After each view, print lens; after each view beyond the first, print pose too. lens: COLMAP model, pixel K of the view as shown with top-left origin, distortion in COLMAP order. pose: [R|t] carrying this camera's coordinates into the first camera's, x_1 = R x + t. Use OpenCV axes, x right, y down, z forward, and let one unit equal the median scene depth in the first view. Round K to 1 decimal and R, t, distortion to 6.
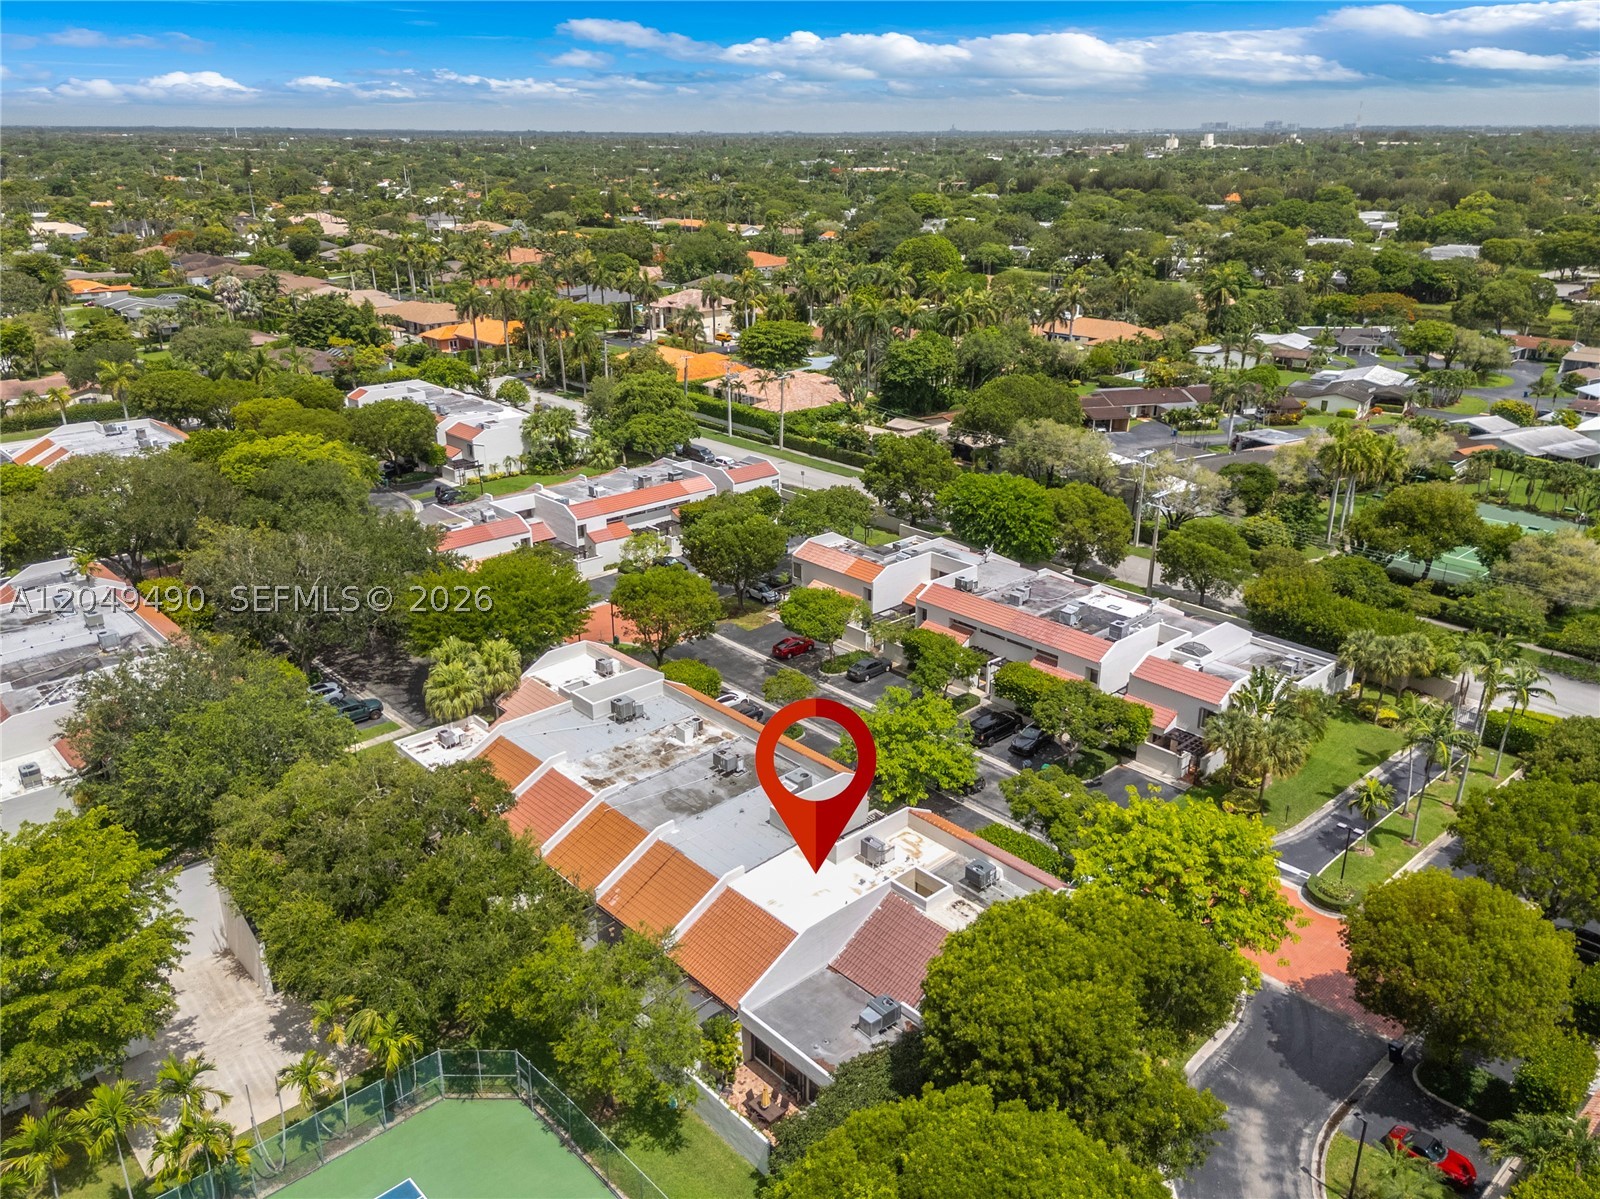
lens RADIAL K [[1233.8, 0, 800.0], [0, 1233.8, 599.5], [0, 0, 1]] dist [0.093384, -0.073163]
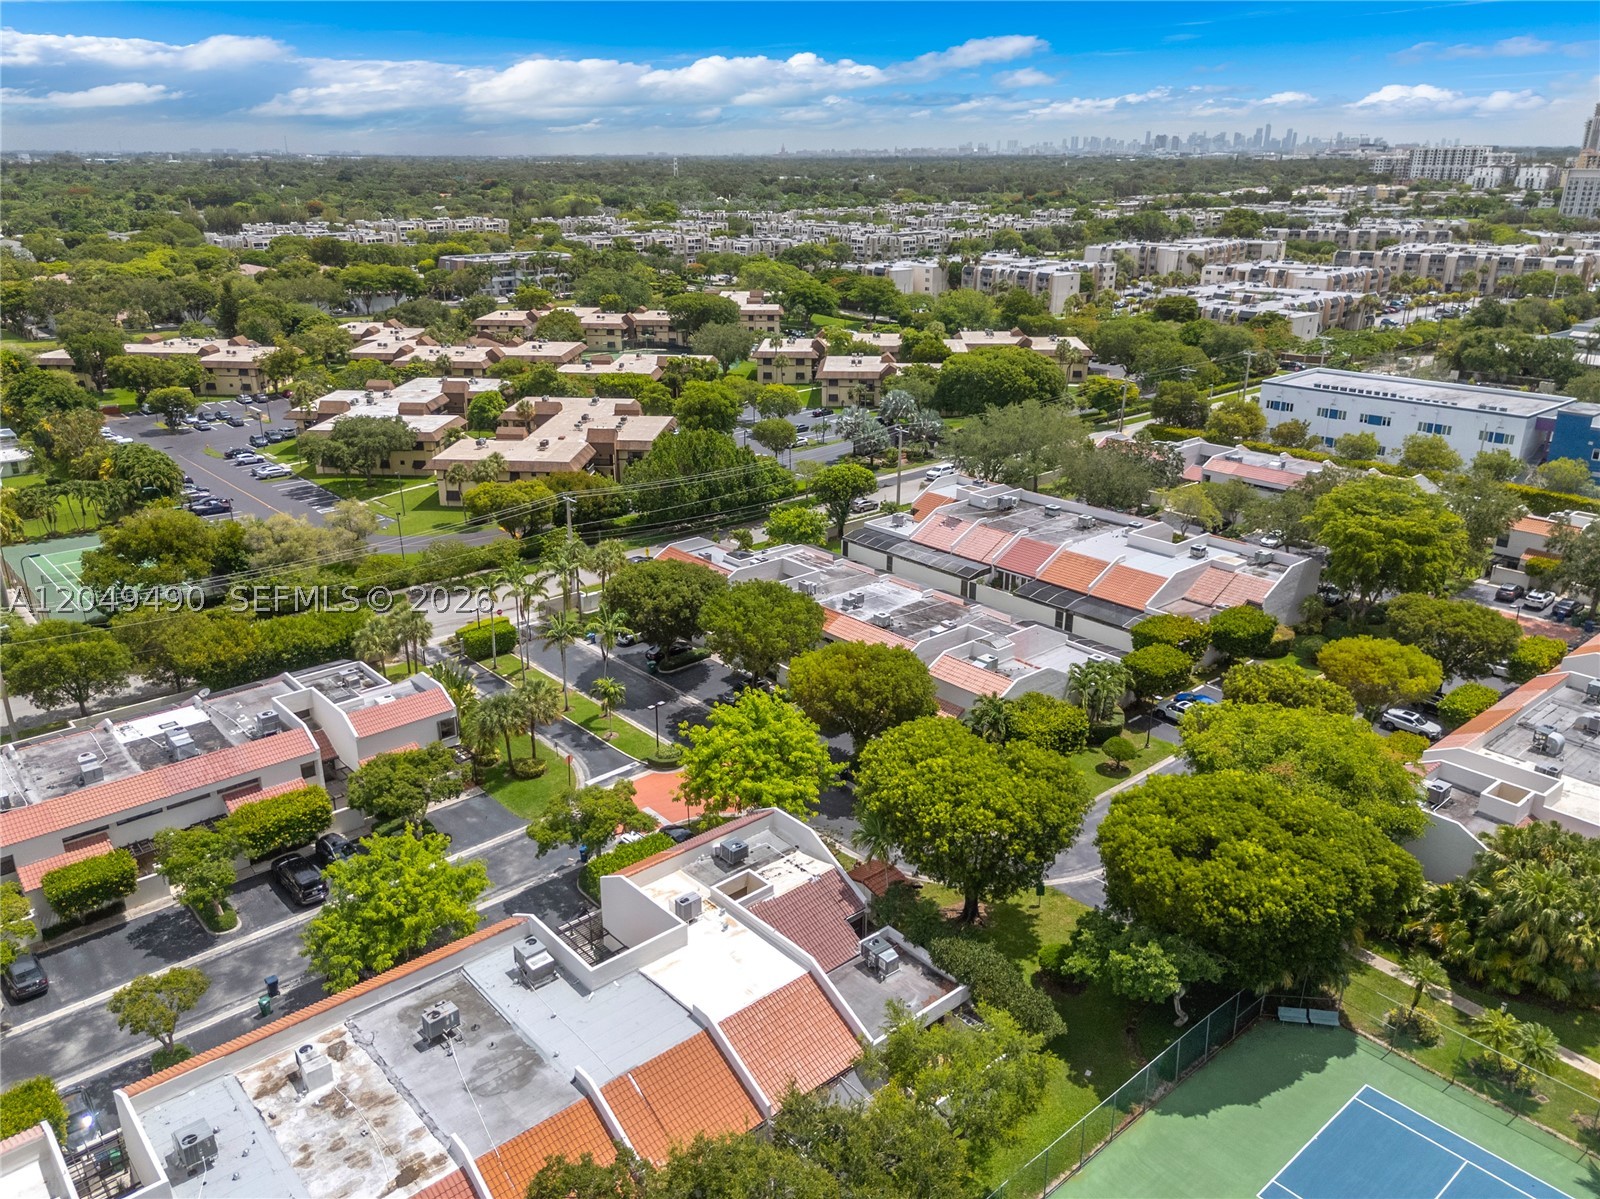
lens RADIAL K [[1233.8, 0, 800.0], [0, 1233.8, 599.5], [0, 0, 1]] dist [0.093384, -0.073163]
pose [[0.036504, -0.349161, 0.936351, -0.624865], [0.365282, 0.876800, 0.312714, -0.225687], [-0.930181, 0.330617, 0.159550, 0.580599]]
